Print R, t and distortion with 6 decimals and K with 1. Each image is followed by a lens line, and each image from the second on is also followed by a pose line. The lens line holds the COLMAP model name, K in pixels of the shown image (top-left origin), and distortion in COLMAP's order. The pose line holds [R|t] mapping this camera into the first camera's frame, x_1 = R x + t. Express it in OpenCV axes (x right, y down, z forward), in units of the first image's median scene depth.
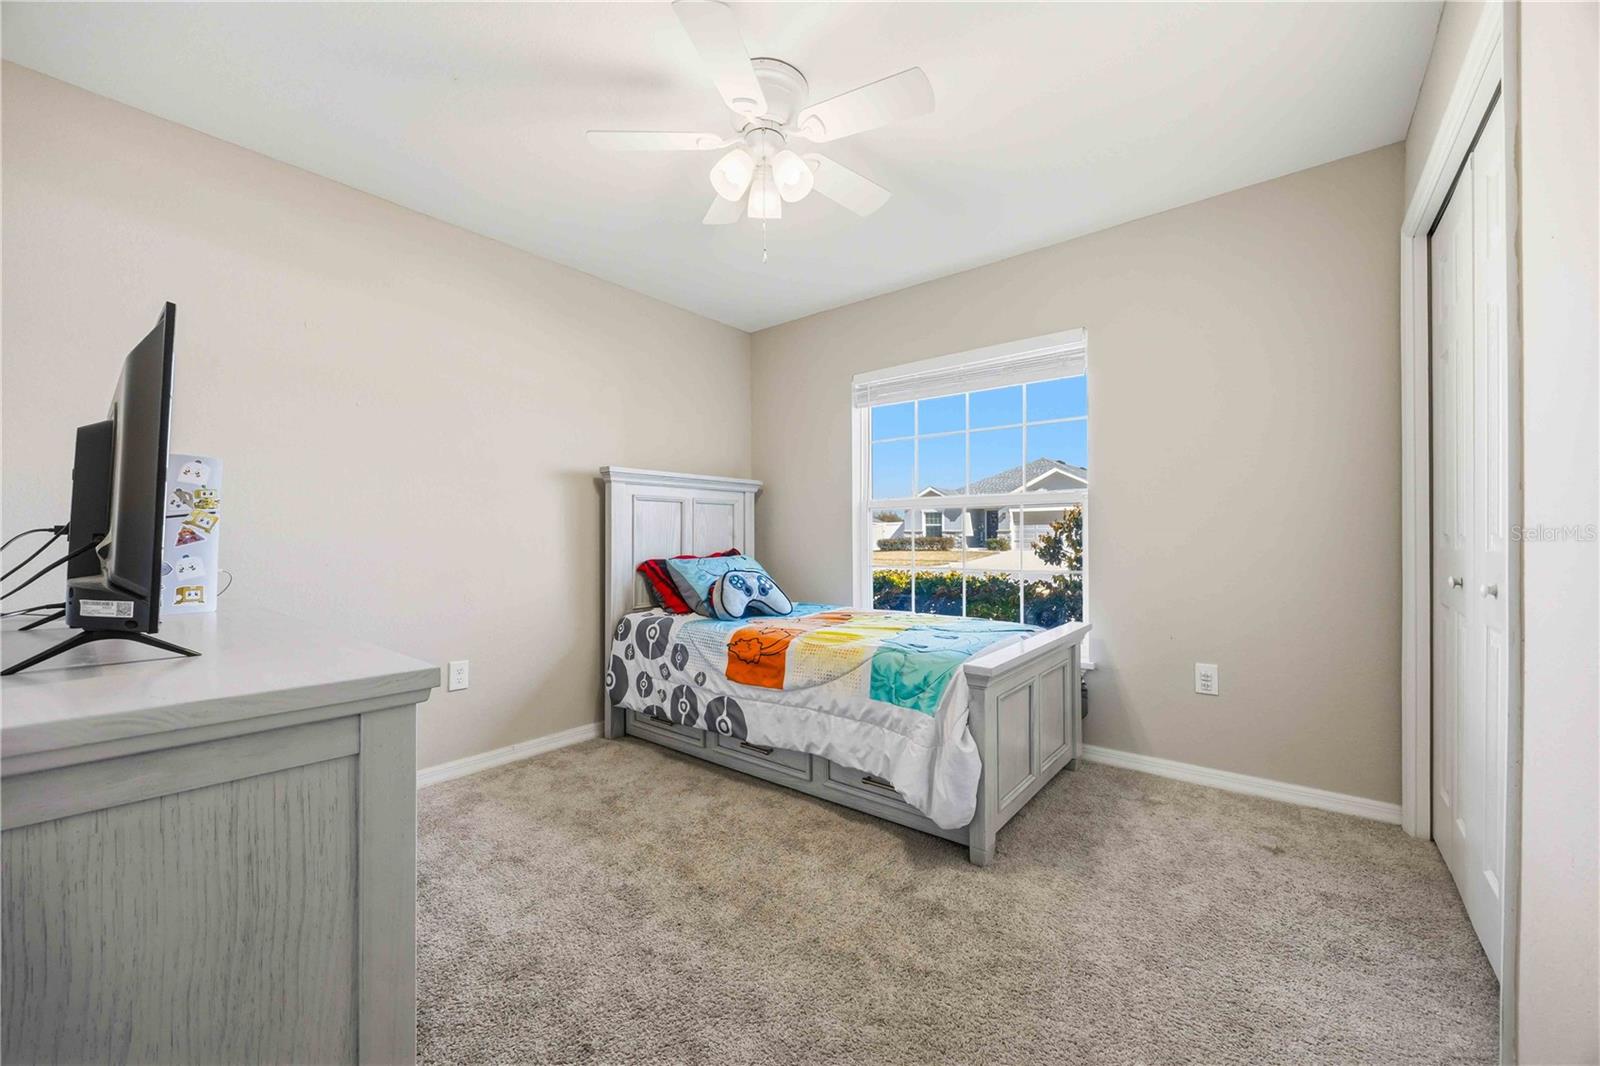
lens RADIAL K [[609.3, 0, 801.3], [0, 609.3, 534.0], [0, 0, 1]] dist [-0.005480, 0.000570]
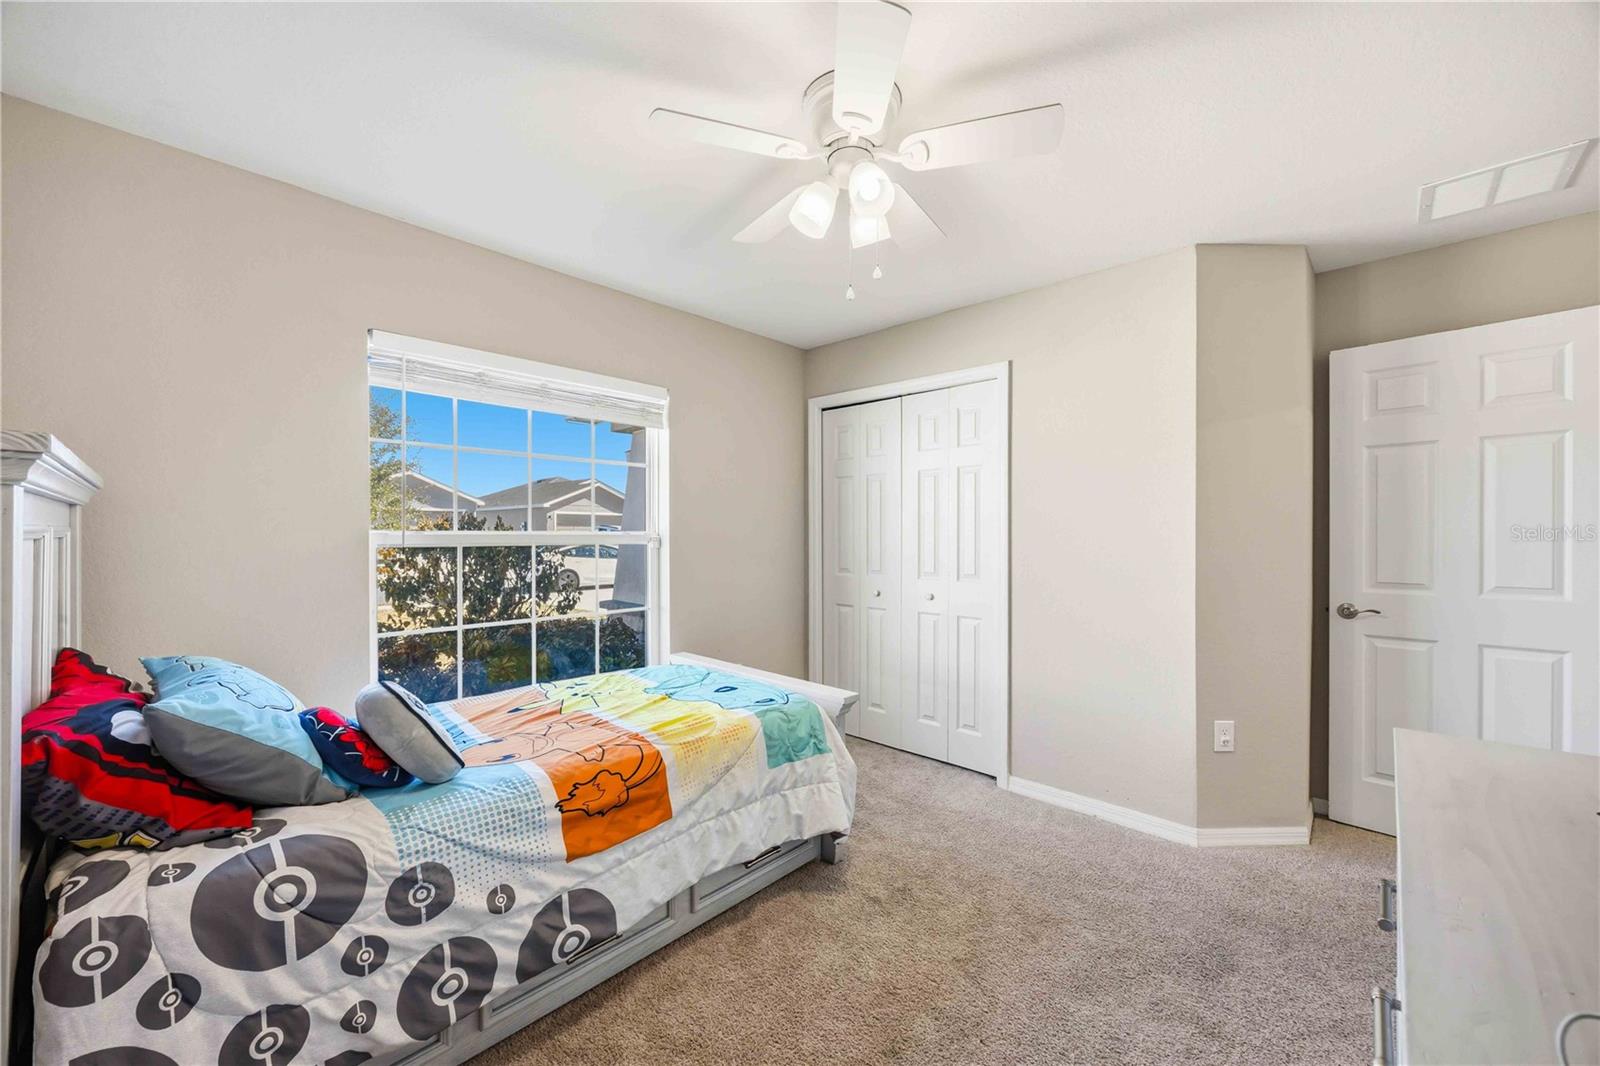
lens RADIAL K [[609.3, 0, 799.0], [0, 609.3, 535.1], [0, 0, 1]] dist [-0.005480, 0.000570]
pose [[0.073928, 0.005794, 0.997247, -0.674140], [-0.005040, 0.999973, -0.005437, -0.071124], [-0.997251, -0.004624, 0.073956, 0.722882]]
